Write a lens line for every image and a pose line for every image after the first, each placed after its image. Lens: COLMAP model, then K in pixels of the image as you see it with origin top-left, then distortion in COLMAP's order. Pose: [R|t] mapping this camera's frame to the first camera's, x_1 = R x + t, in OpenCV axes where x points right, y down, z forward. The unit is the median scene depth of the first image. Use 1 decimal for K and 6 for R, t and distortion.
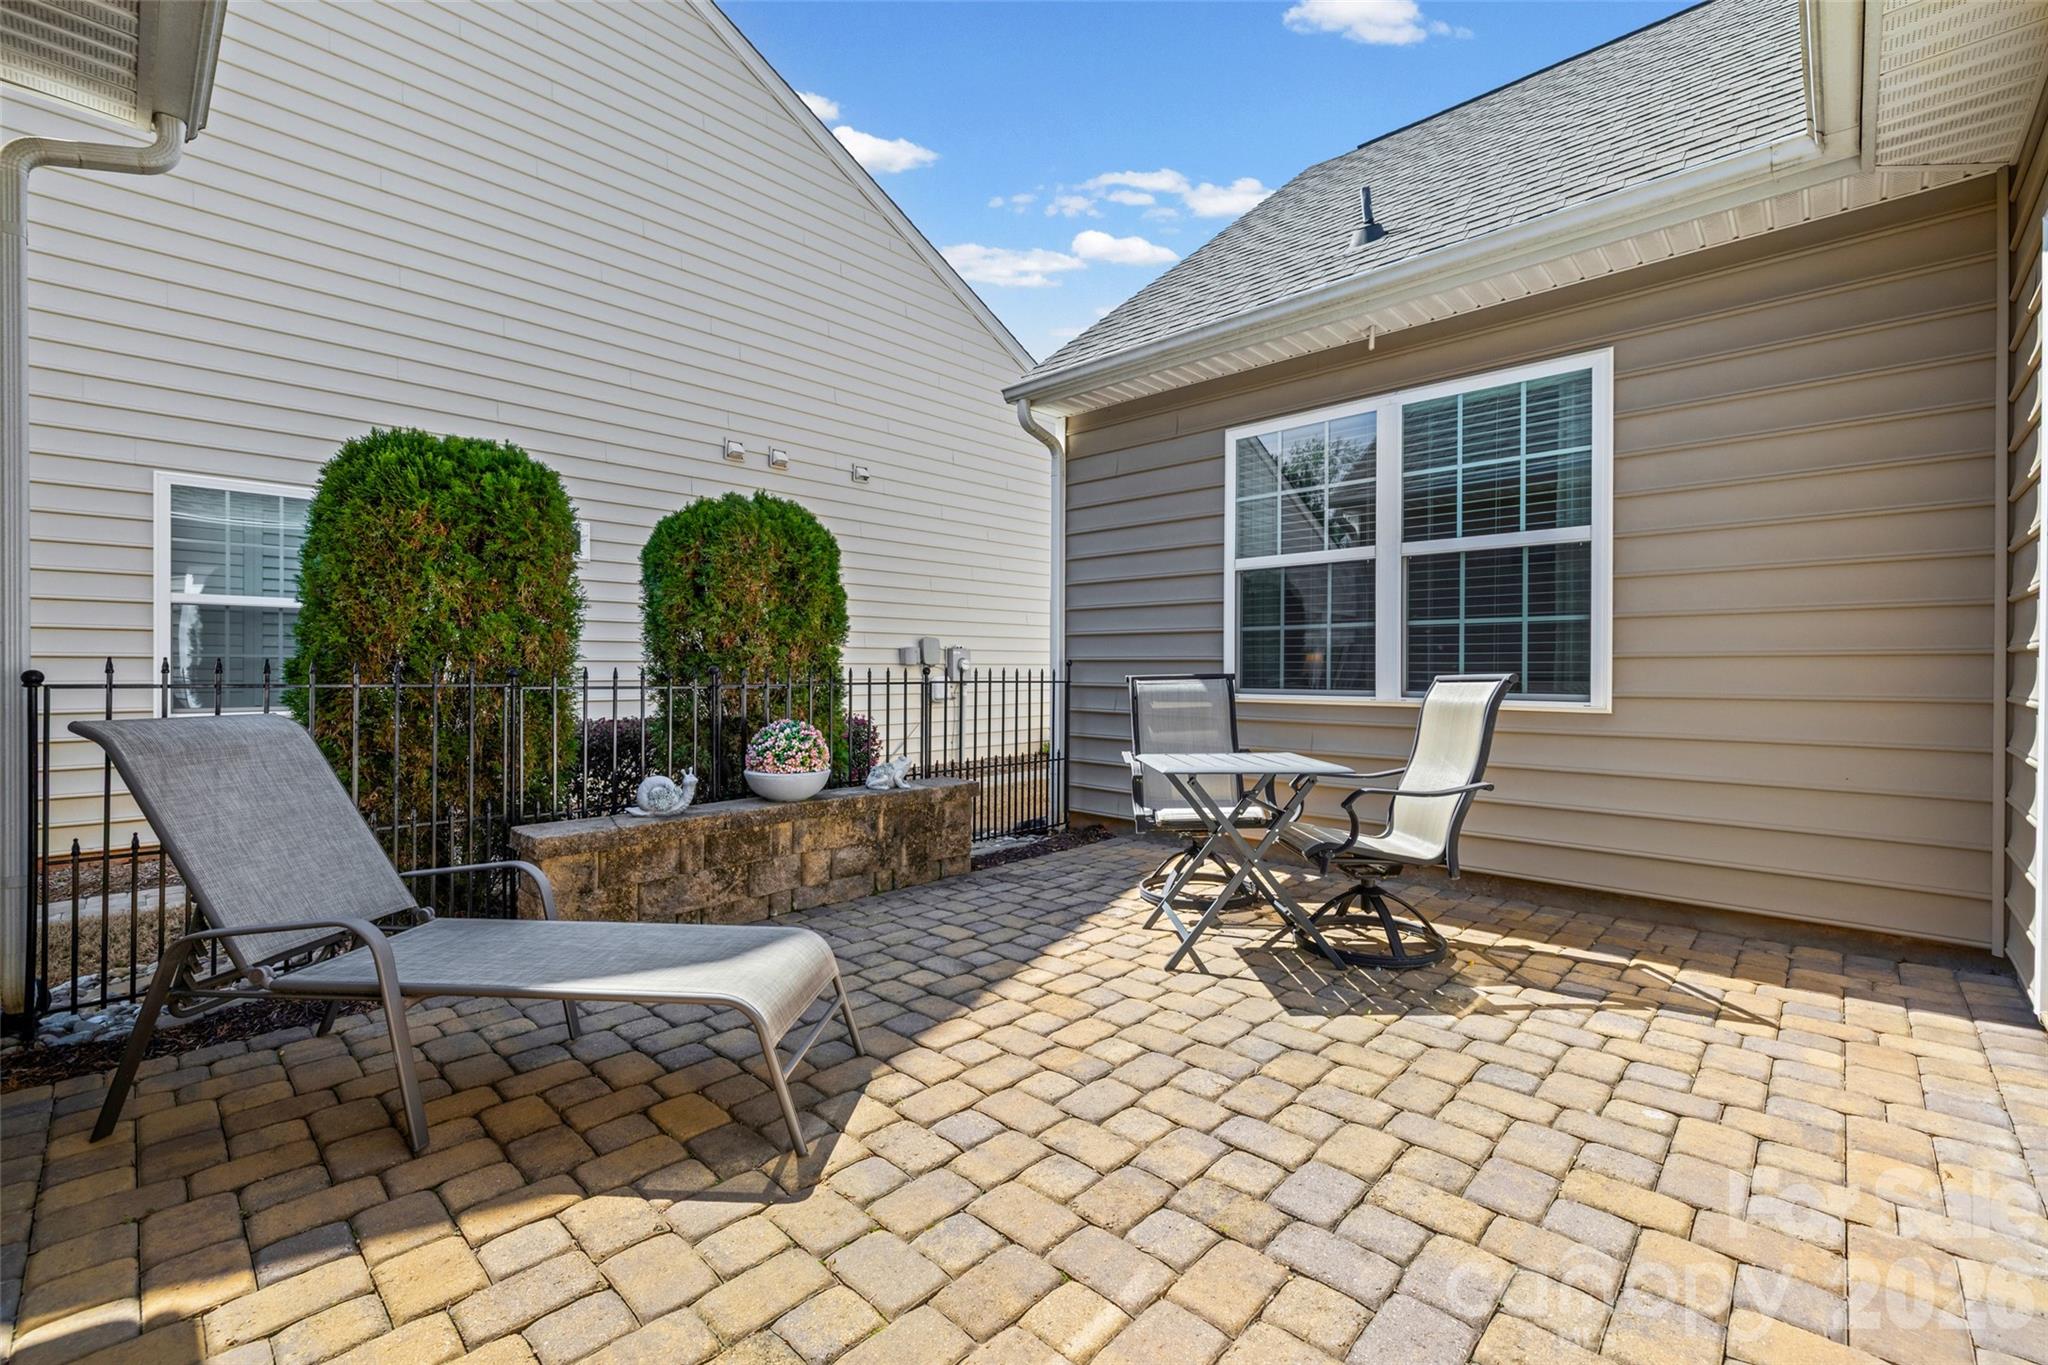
lens RADIAL K [[871.8, 0, 1009.6], [0, 871.8, 680.2], [0, 0, 1]] dist [0.001195, -0.000355]
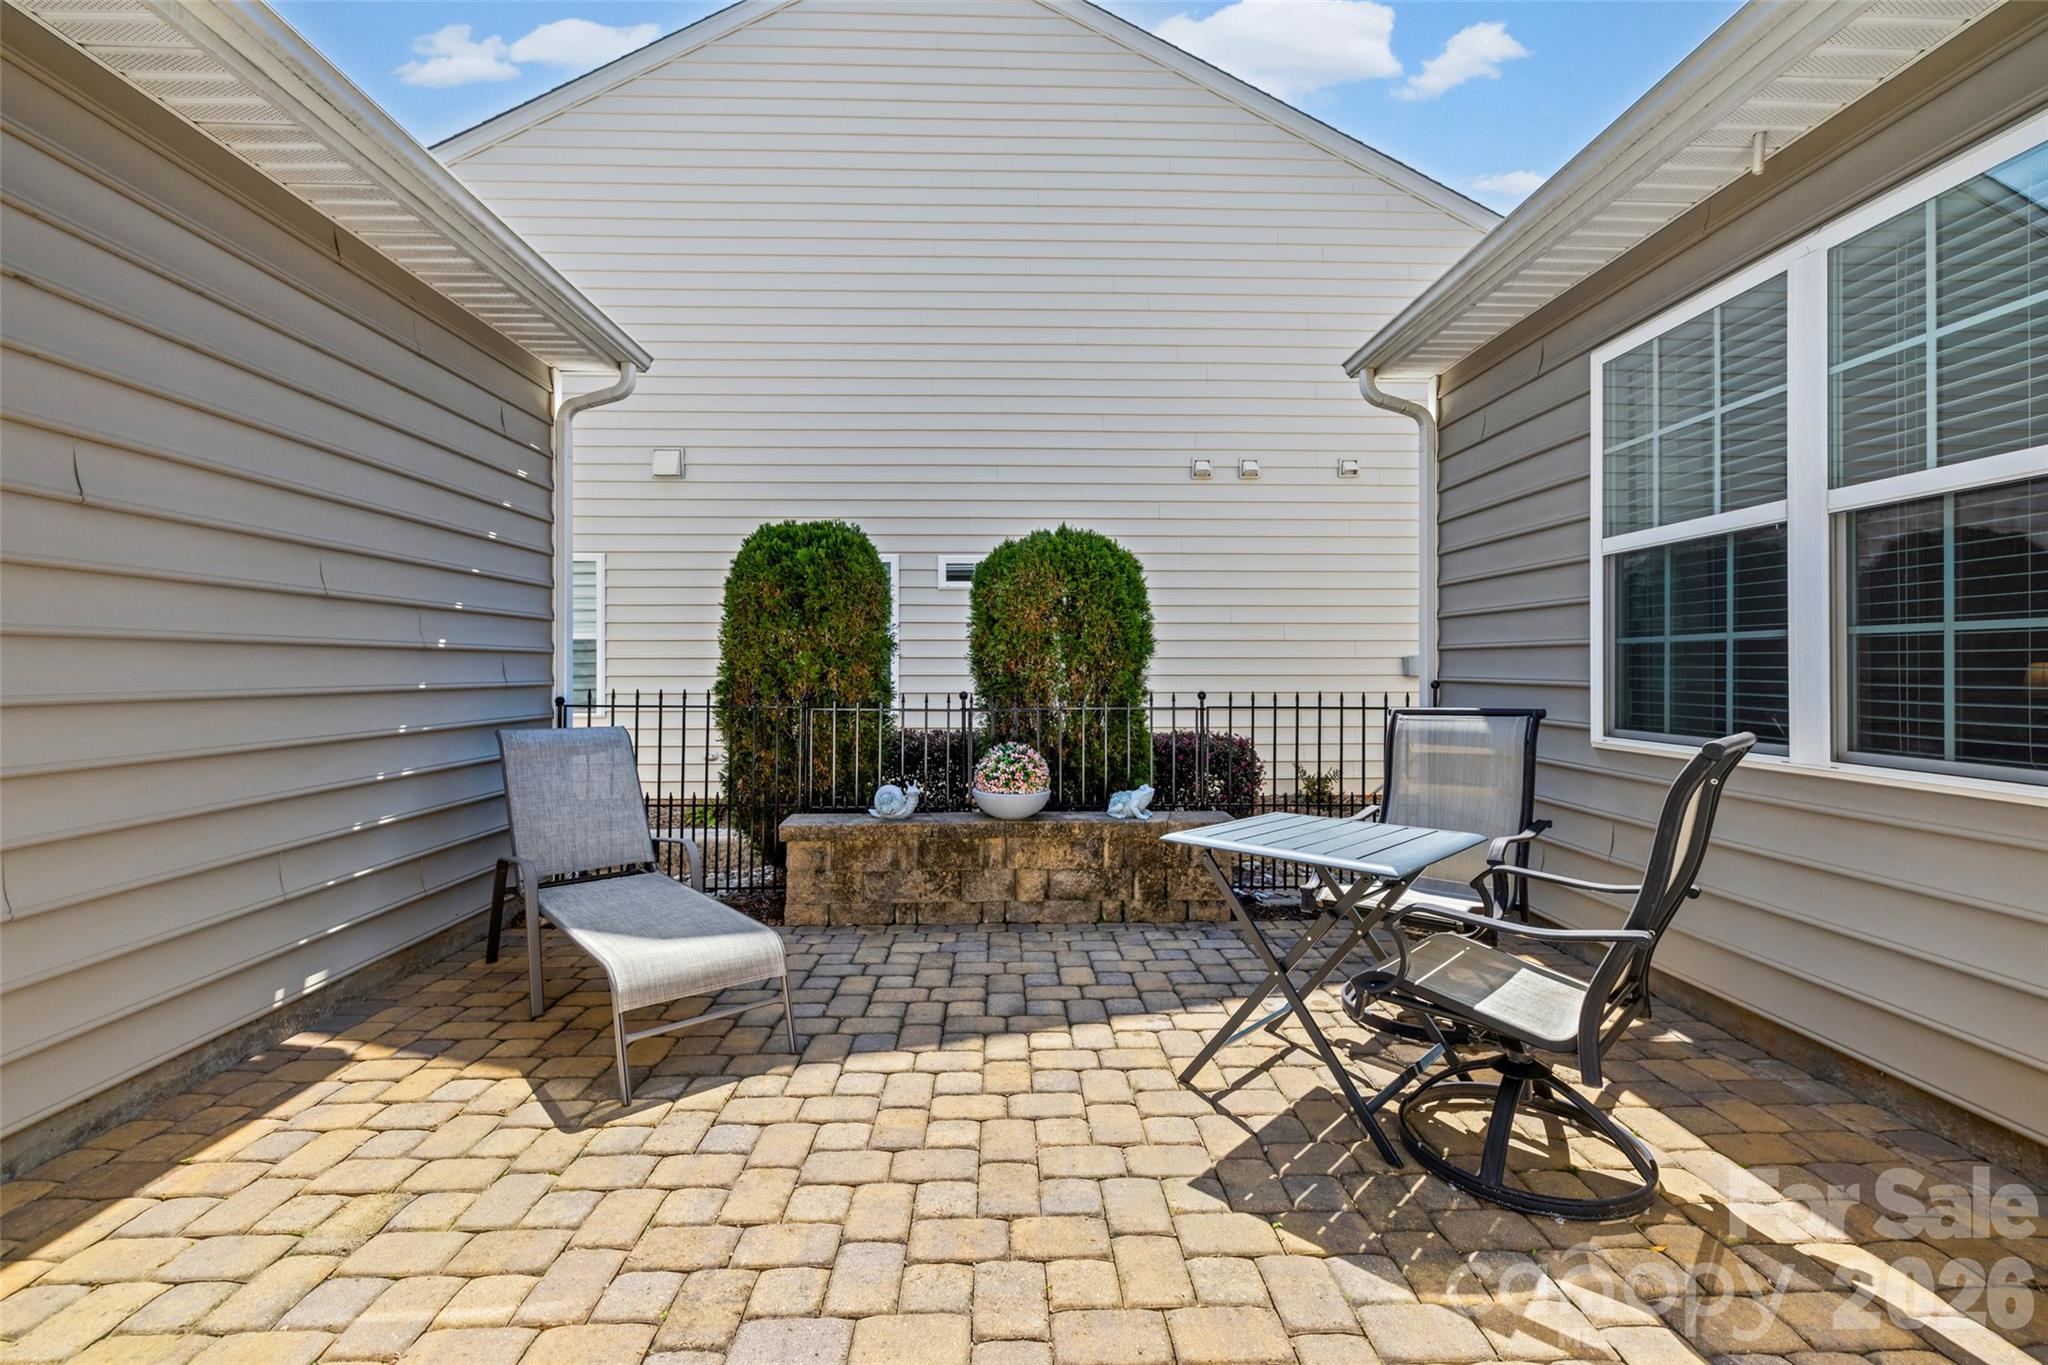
lens RADIAL K [[871.8, 0, 1017.5], [0, 871.8, 668.4], [0, 0, 1]] dist [0.001195, -0.000355]
pose [[0.711768, -0.003345, -0.702407, 0.536468], [-0.004889, 0.999941, -0.009716, -0.037789], [0.702398, 0.010350, 0.711709, 0.255288]]
